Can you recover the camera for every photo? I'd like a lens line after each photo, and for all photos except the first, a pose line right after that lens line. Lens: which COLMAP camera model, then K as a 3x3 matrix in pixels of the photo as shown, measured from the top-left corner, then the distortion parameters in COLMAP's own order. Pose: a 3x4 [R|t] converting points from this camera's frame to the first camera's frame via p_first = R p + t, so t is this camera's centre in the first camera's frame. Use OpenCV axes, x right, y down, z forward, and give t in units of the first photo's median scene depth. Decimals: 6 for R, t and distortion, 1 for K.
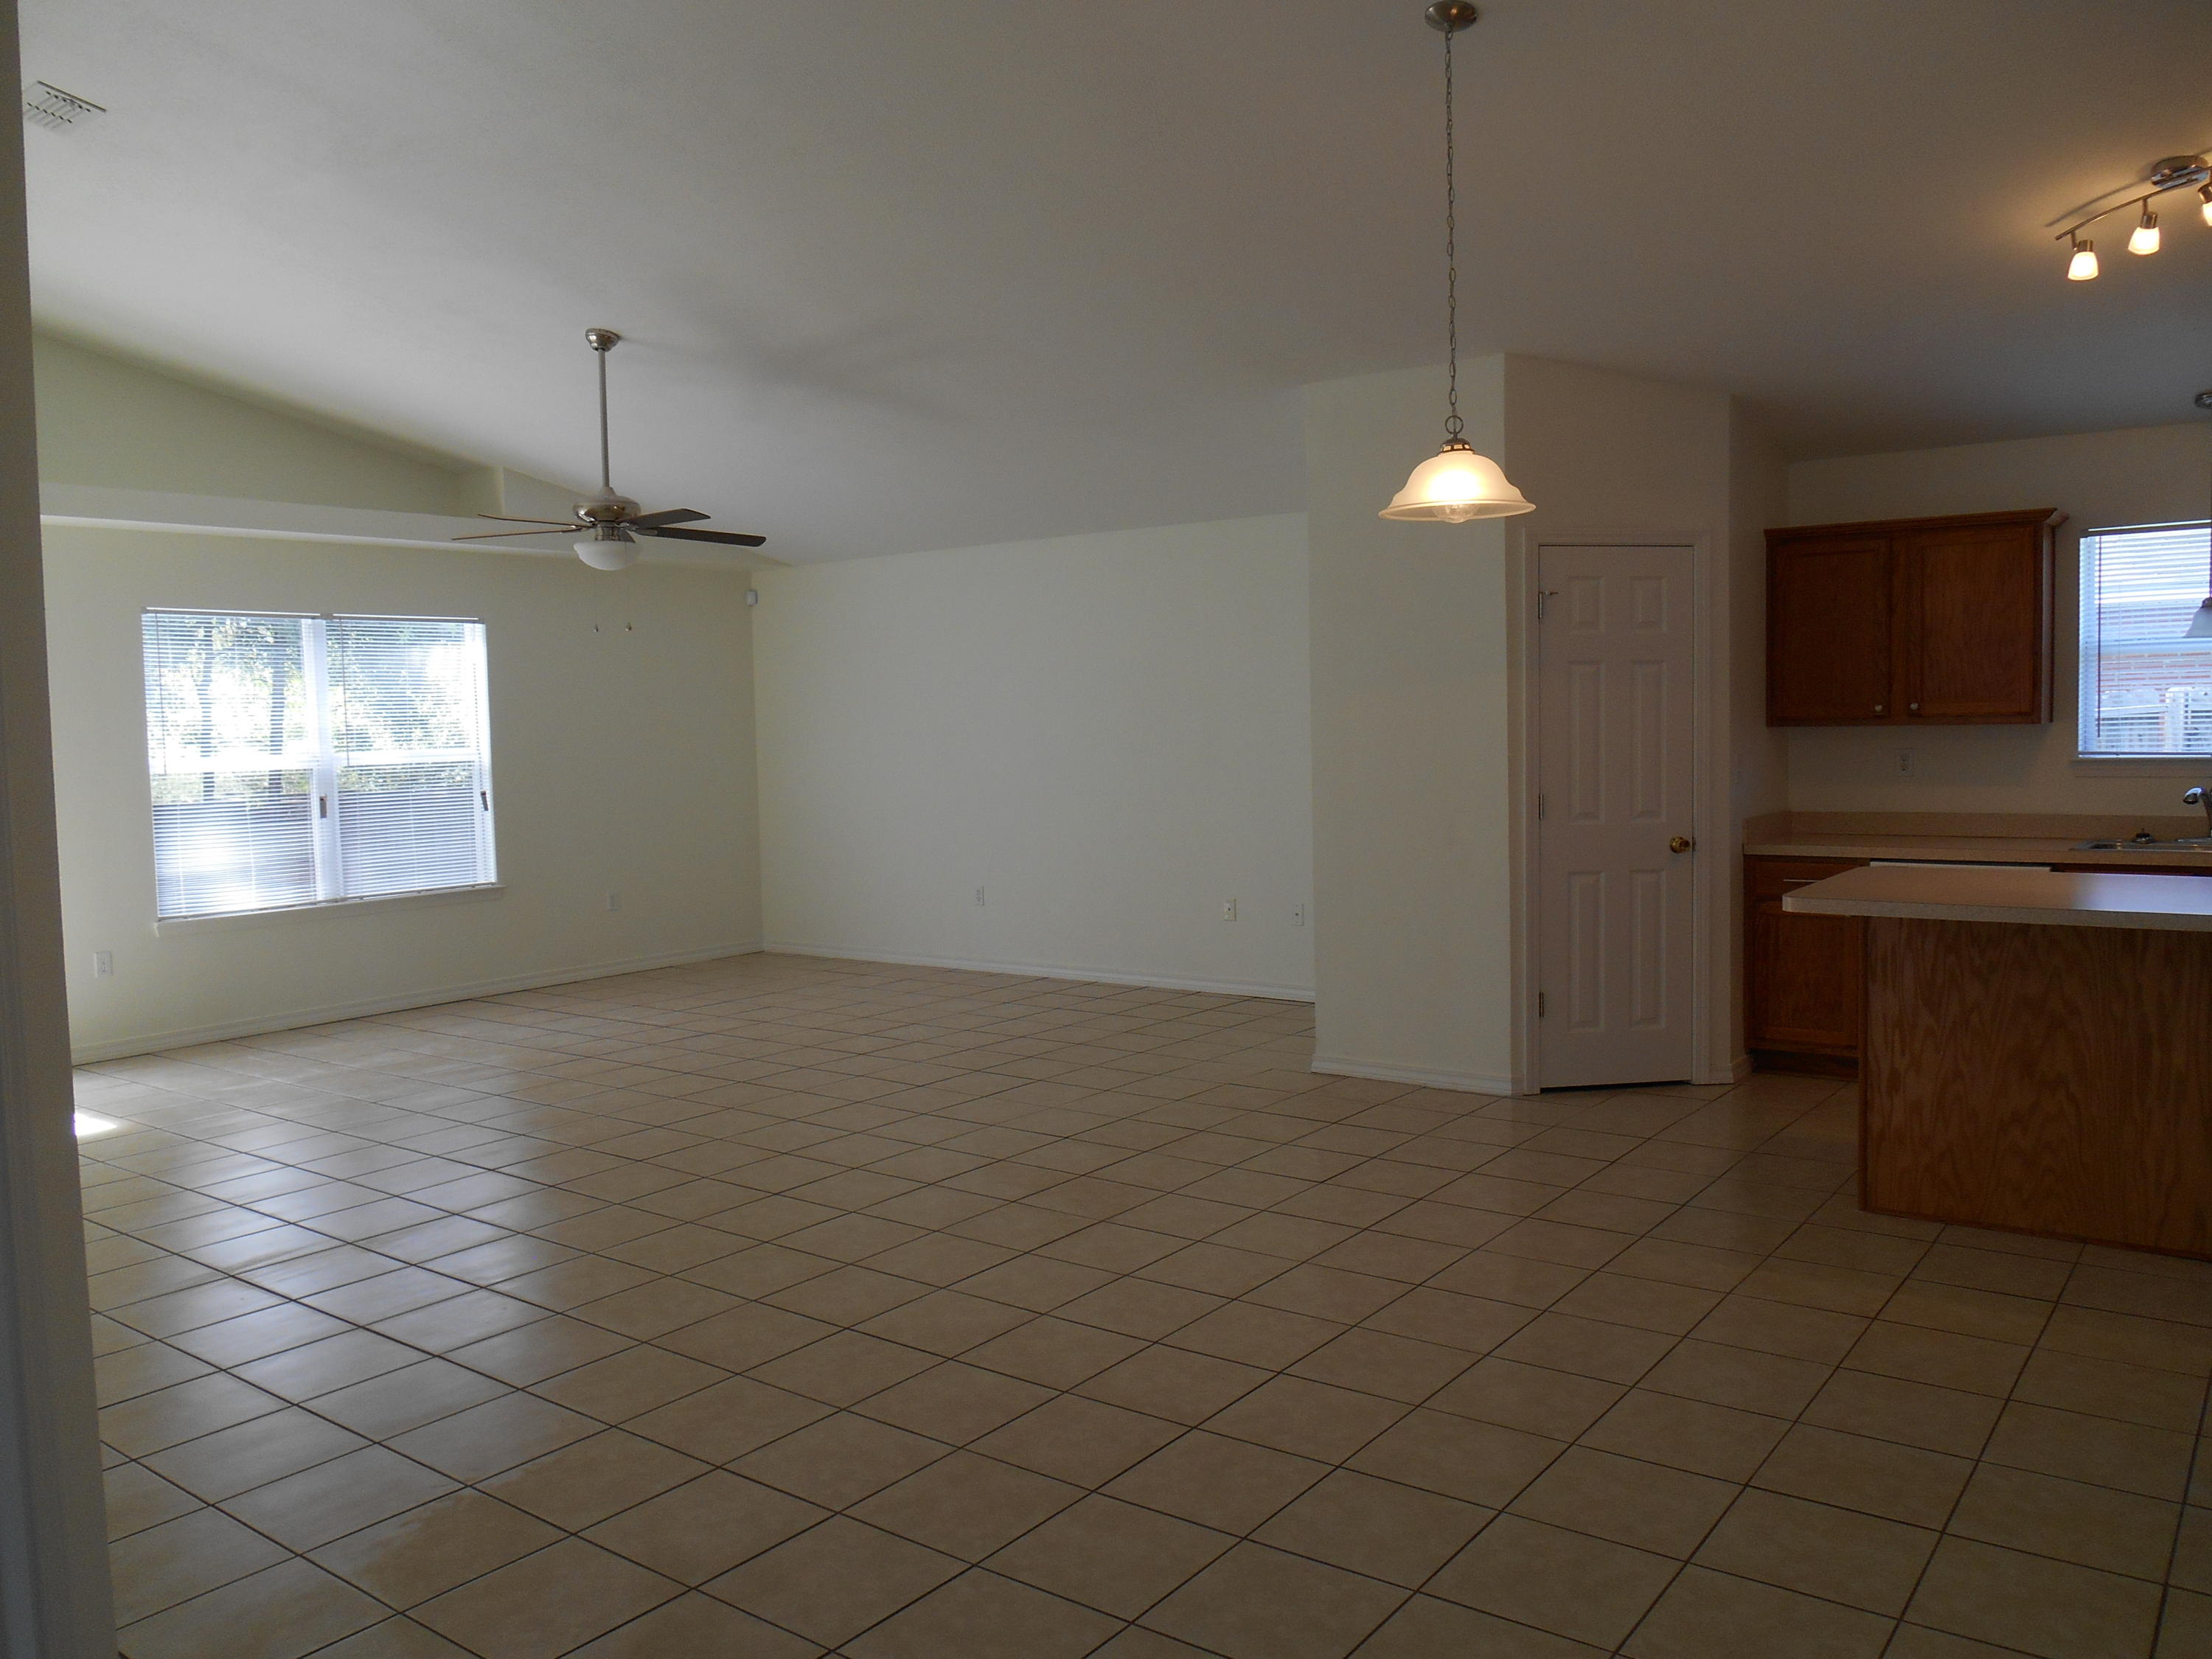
lens RADIAL K [[1681.1, 0, 1098.4], [0, 1681.1, 823.1], [0, 0, 1]] dist [-0.042878, 0.006009]
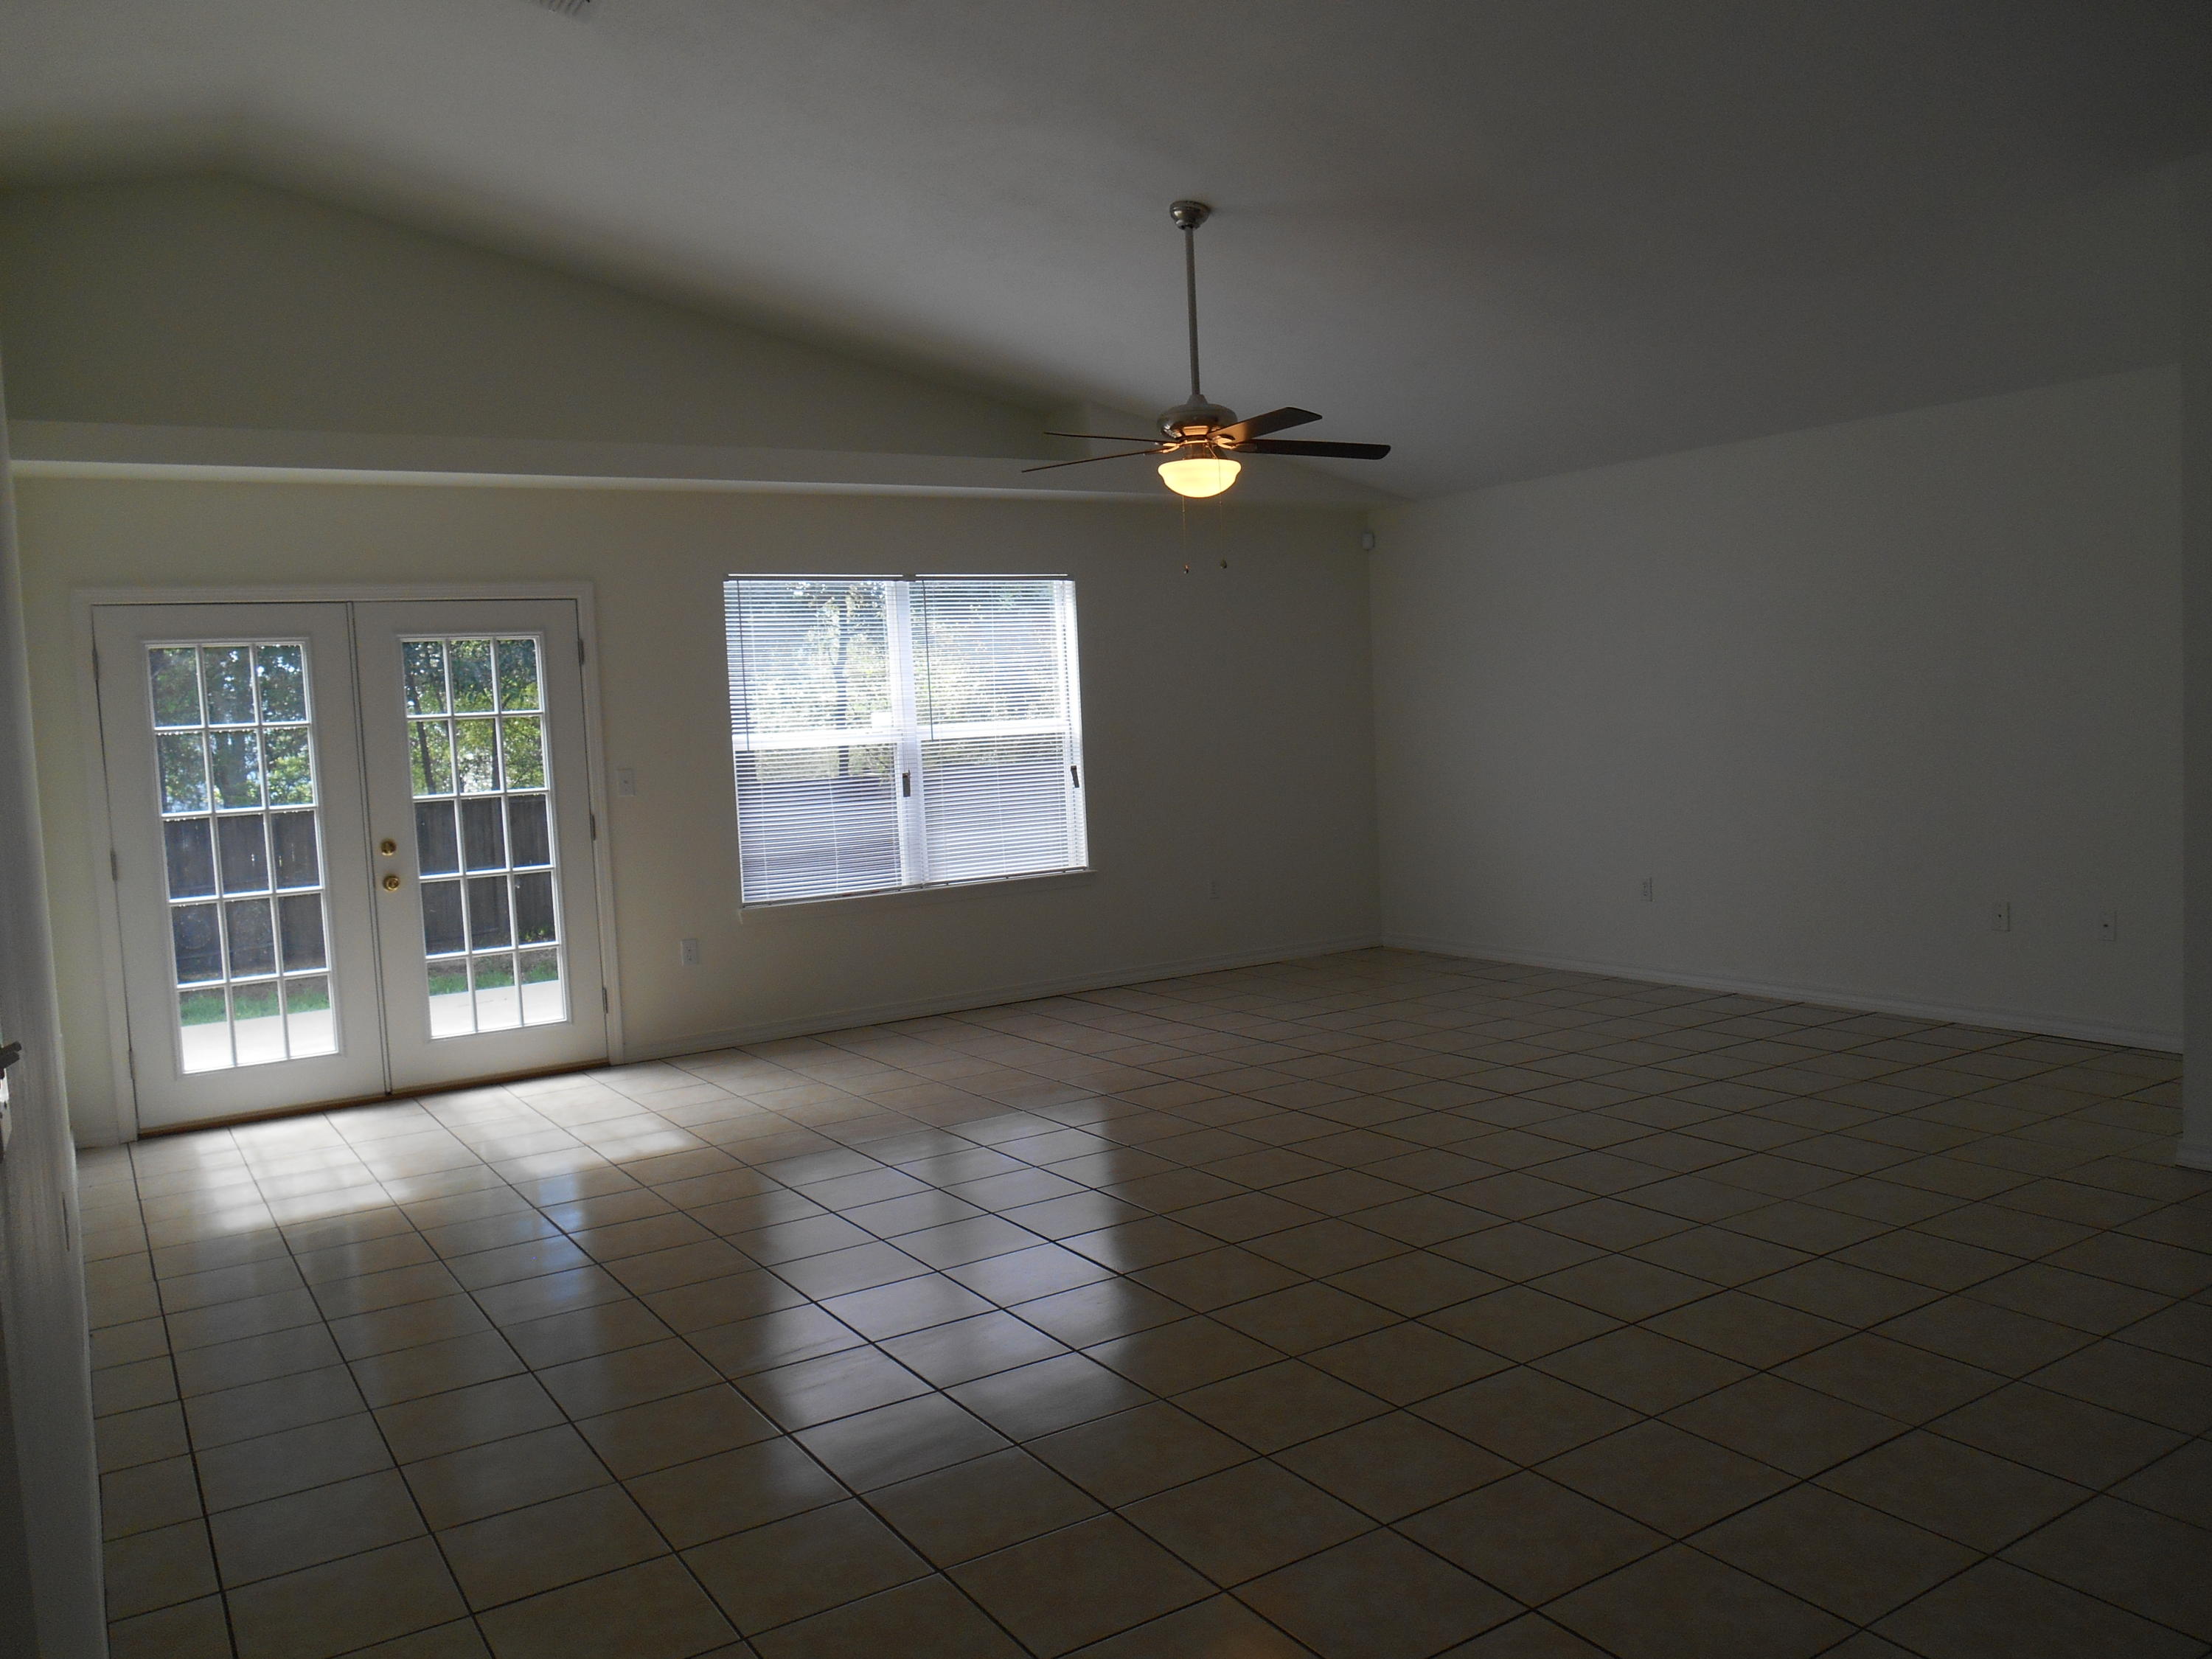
lens RADIAL K [[1681.1, 0, 1098.4], [0, 1681.1, 823.1], [0, 0, 1]] dist [-0.042878, 0.006009]
pose [[0.936046, 0.003265, -0.351863, -0.038749], [0.003111, 0.999841, 0.017556, -0.004400], [0.351864, -0.017528, 0.935887, 0.165649]]
